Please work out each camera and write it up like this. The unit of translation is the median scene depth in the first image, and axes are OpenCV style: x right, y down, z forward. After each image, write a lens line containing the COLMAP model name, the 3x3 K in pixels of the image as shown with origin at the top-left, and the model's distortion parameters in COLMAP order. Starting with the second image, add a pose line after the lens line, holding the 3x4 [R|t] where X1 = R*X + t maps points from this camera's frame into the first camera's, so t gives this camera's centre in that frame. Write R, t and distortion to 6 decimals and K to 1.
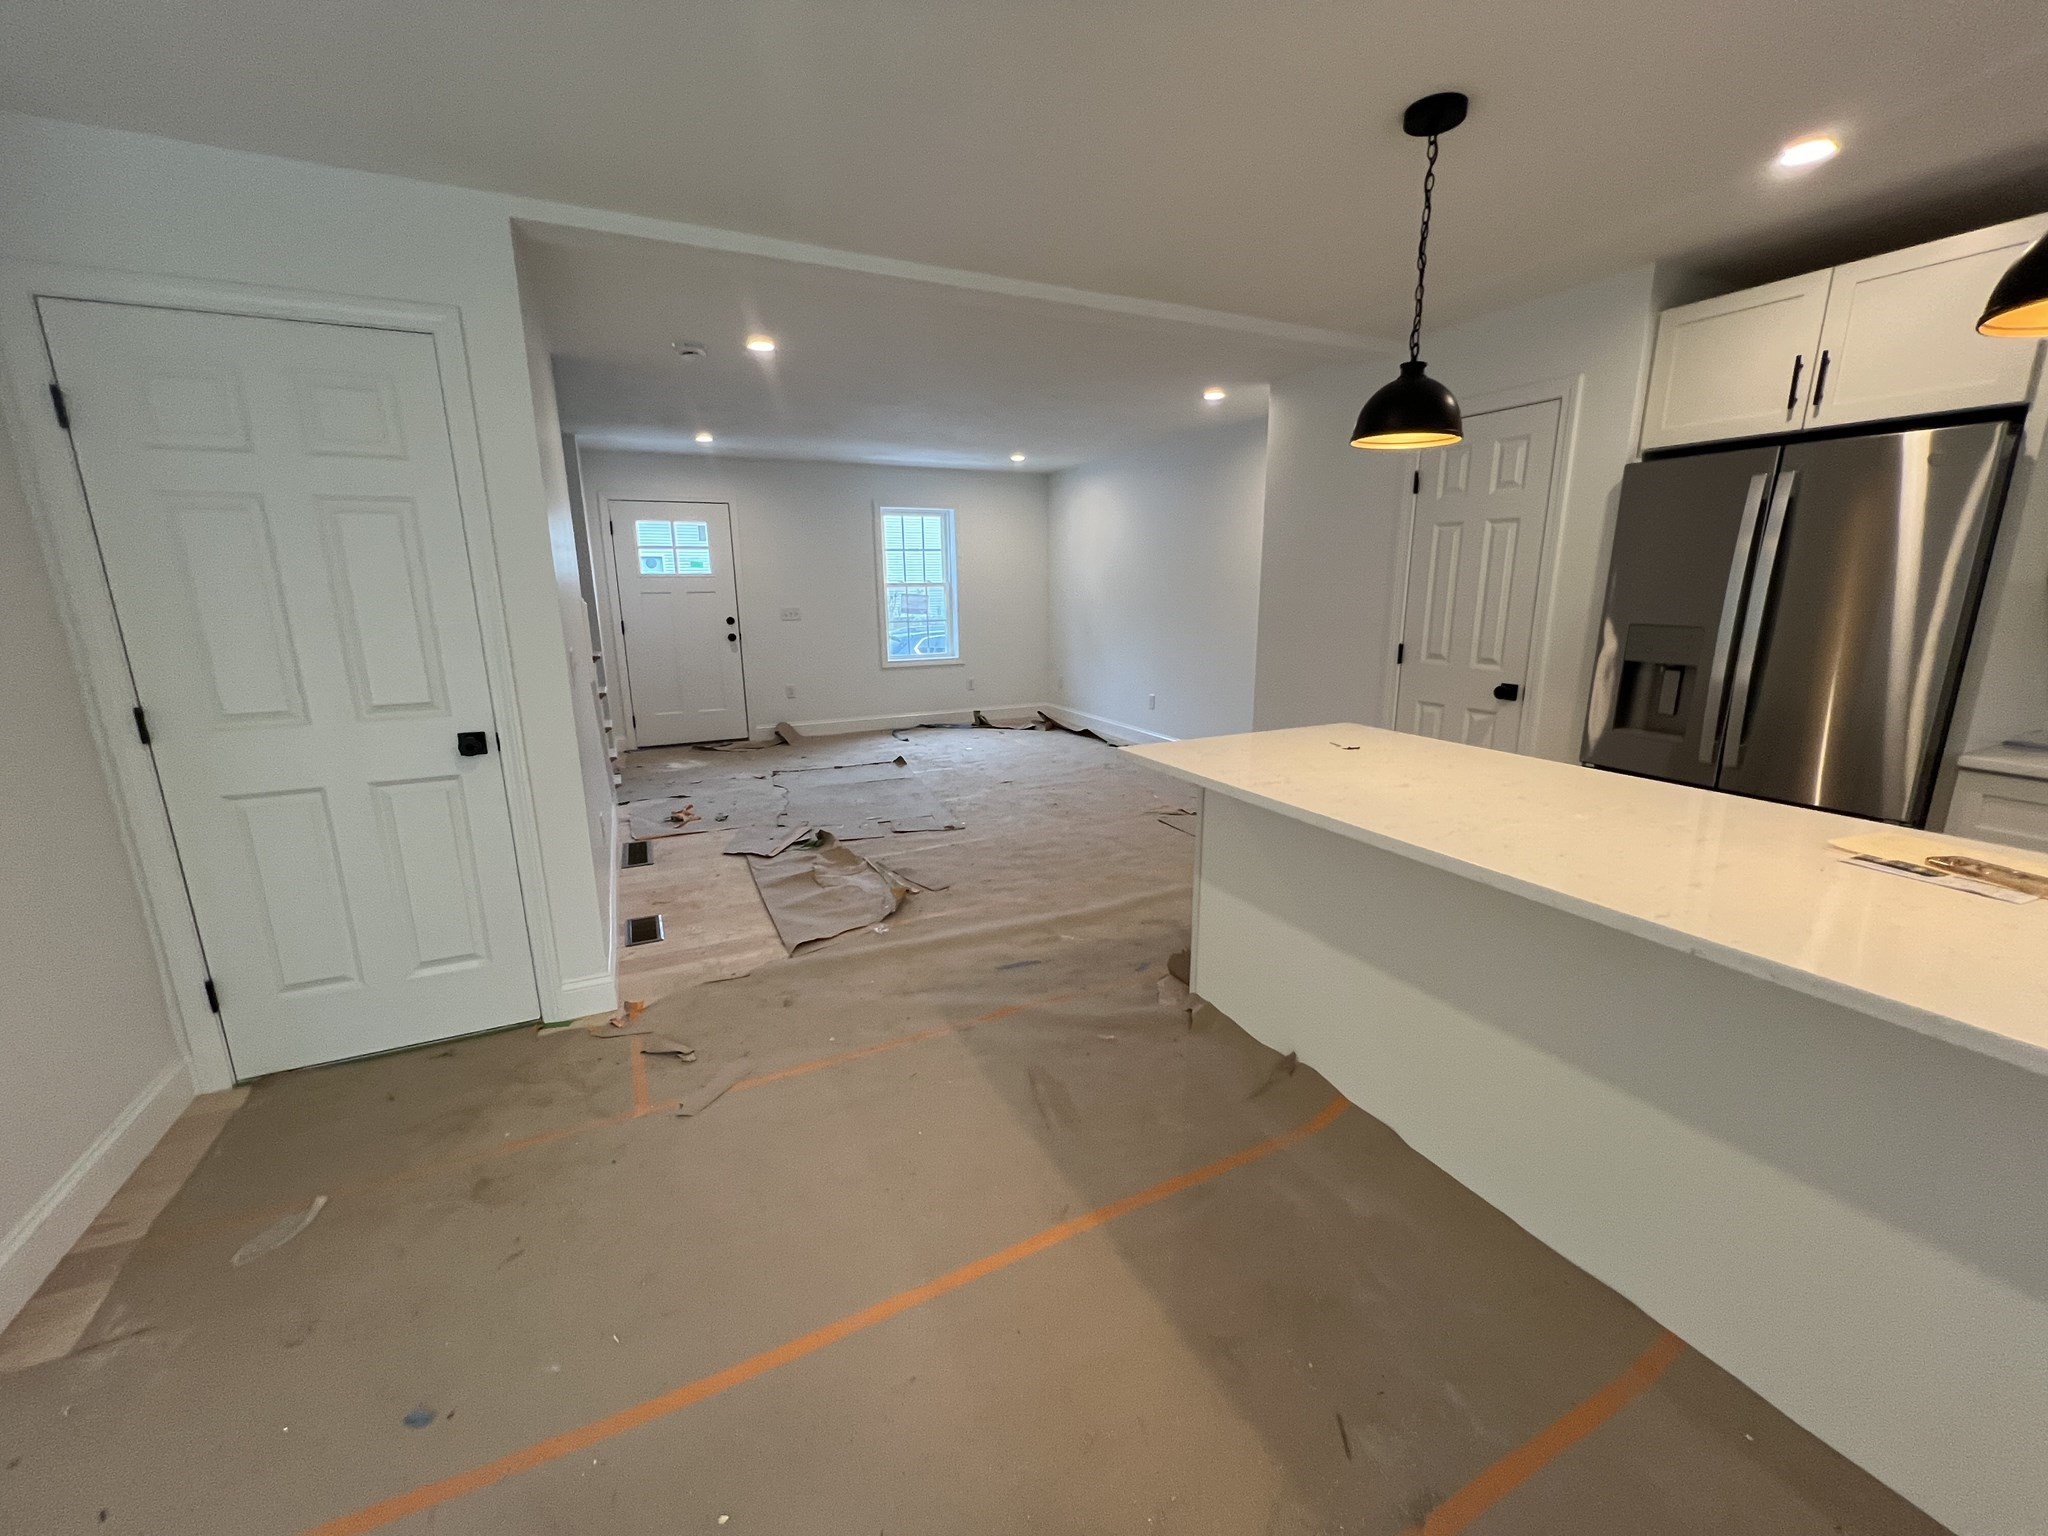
lens RADIAL K [[820.7, 0, 1024.0], [0, 820.7, 768.0], [0, 0, 1]] dist [-0.000499, -0.000277]
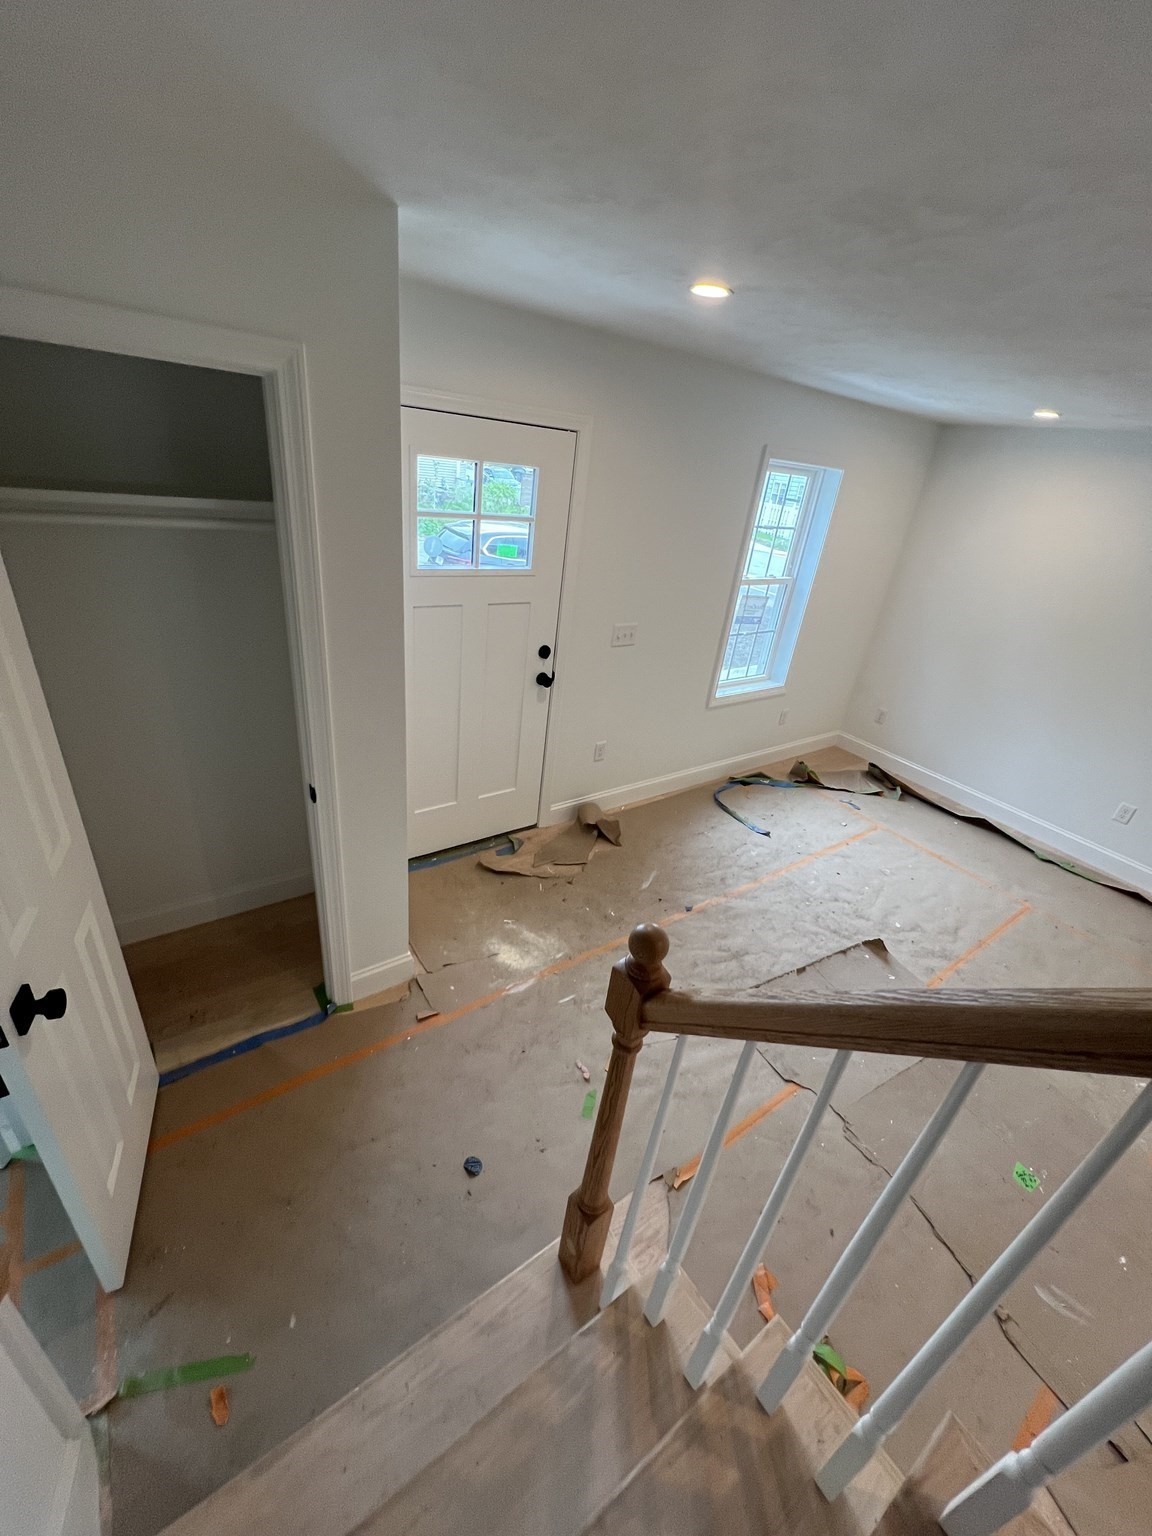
lens RADIAL K [[615.5, 0, 576.0], [0, 615.5, 768.0], [0, 0, 1]] dist [-0.000499, -0.000277]
pose [[0.977570, 0.027052, 0.208866, -0.402721], [-0.079645, 0.965555, 0.247711, -0.198854], [-0.194970, -0.258790, 0.946052, 0.535368]]
